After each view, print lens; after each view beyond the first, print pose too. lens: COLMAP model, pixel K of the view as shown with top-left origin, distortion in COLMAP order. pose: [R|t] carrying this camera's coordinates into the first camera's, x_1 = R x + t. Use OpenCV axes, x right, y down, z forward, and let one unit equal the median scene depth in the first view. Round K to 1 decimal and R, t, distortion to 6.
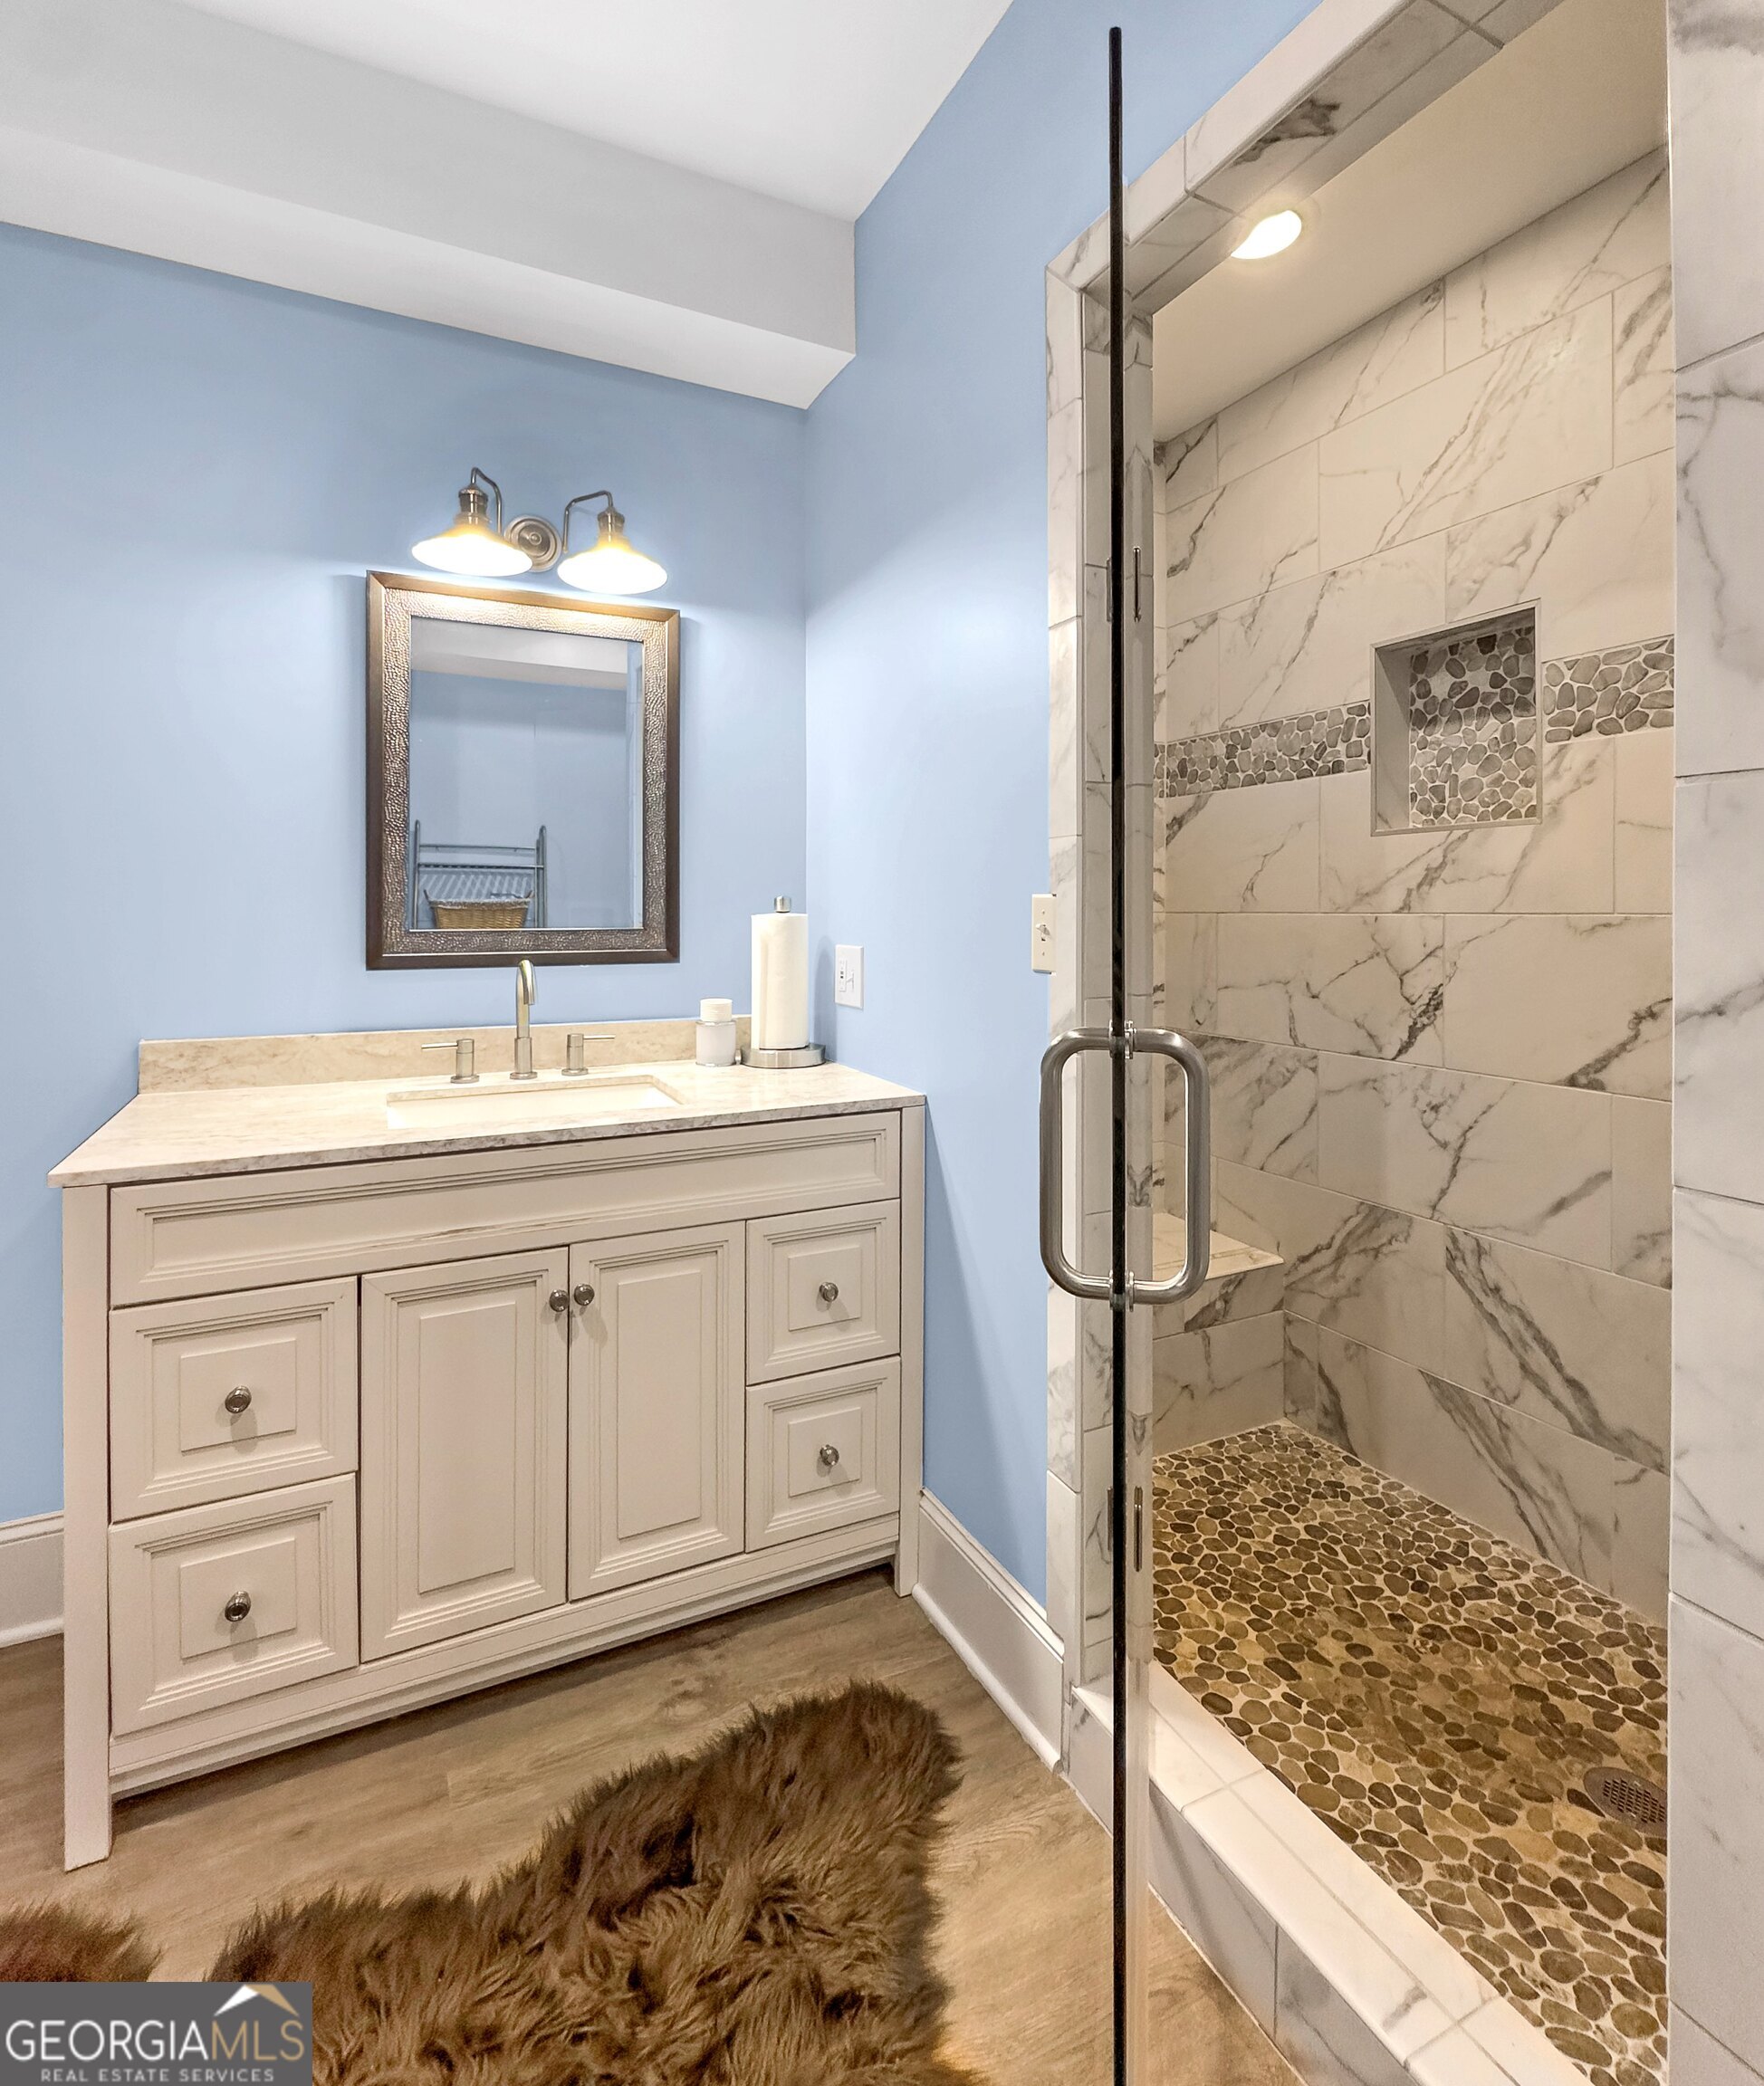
lens RADIAL K [[1015.7, 0, 855.9], [0, 1015.7, 907.3], [0, 0, 1]] dist [-0.002299, -0.000347]
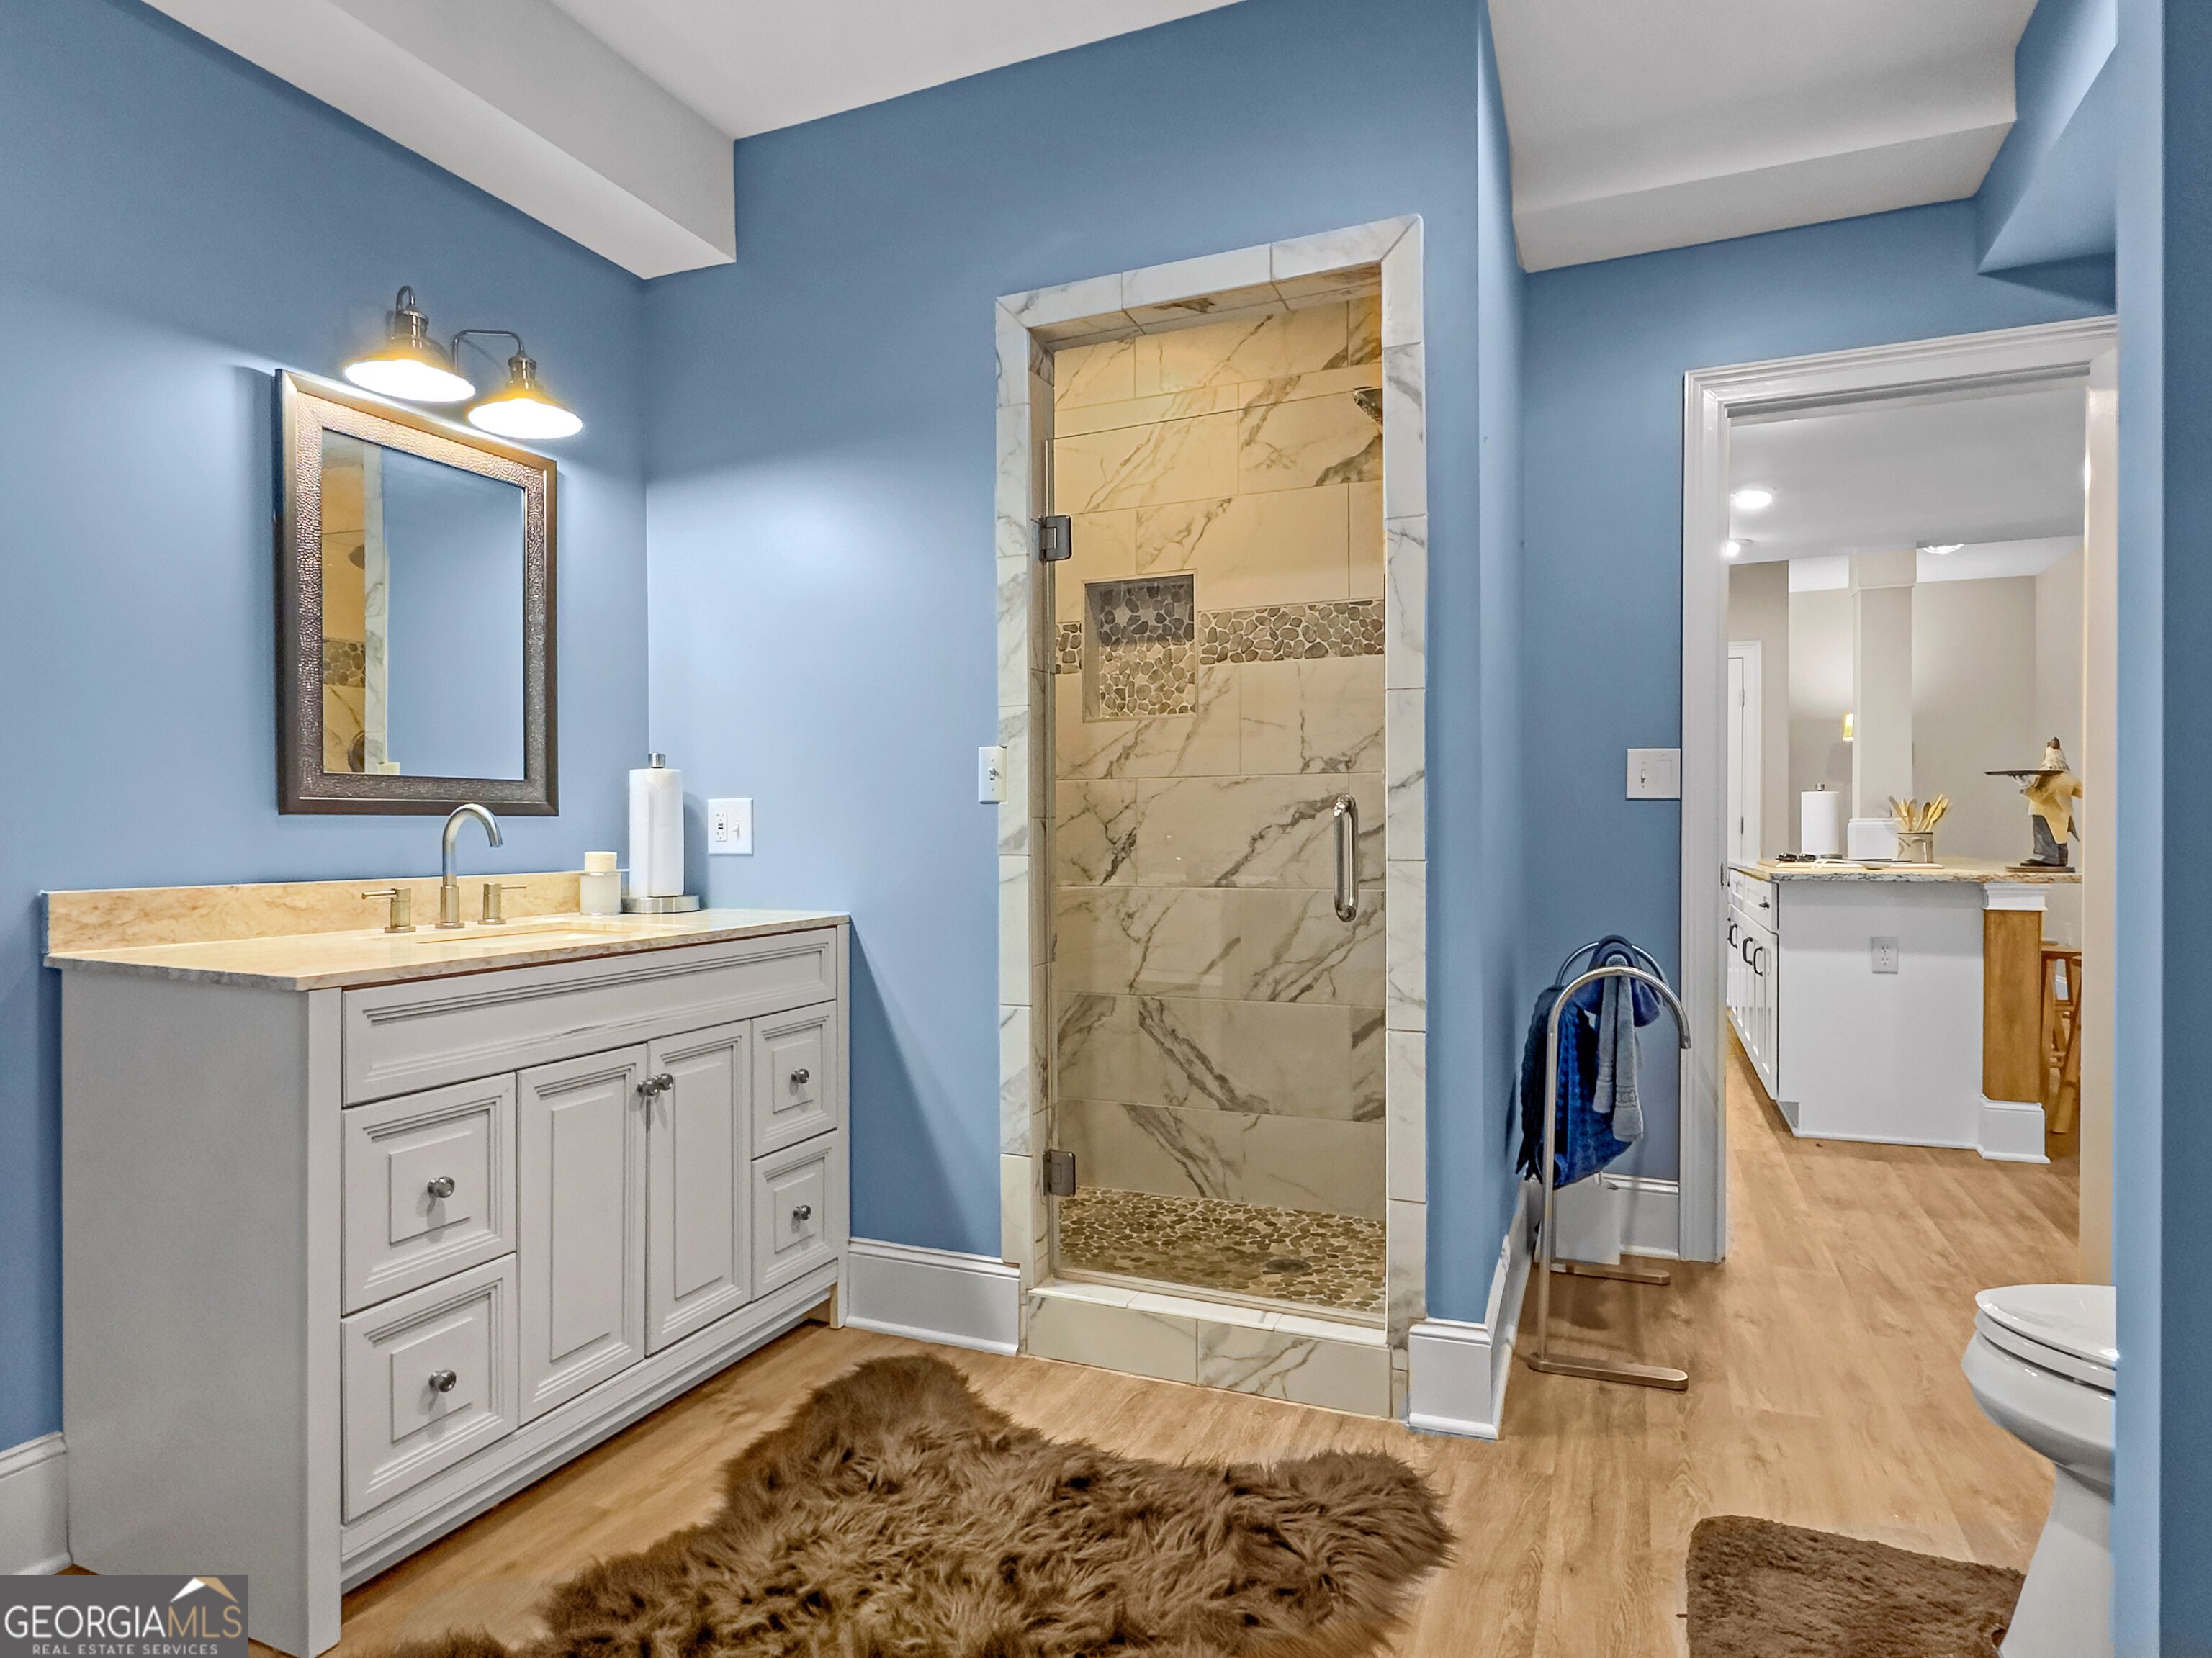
lens RADIAL K [[1240.6, 0, 1111.7], [0, 1240.6, 836.9], [0, 0, 1]] dist [0.004053, 0.001903]
pose [[0.750342, -0.012780, 0.660926, -0.681215], [0.006199, 0.999905, 0.012298, 0.075668], [-0.661020, -0.005130, 0.750351, -0.324251]]
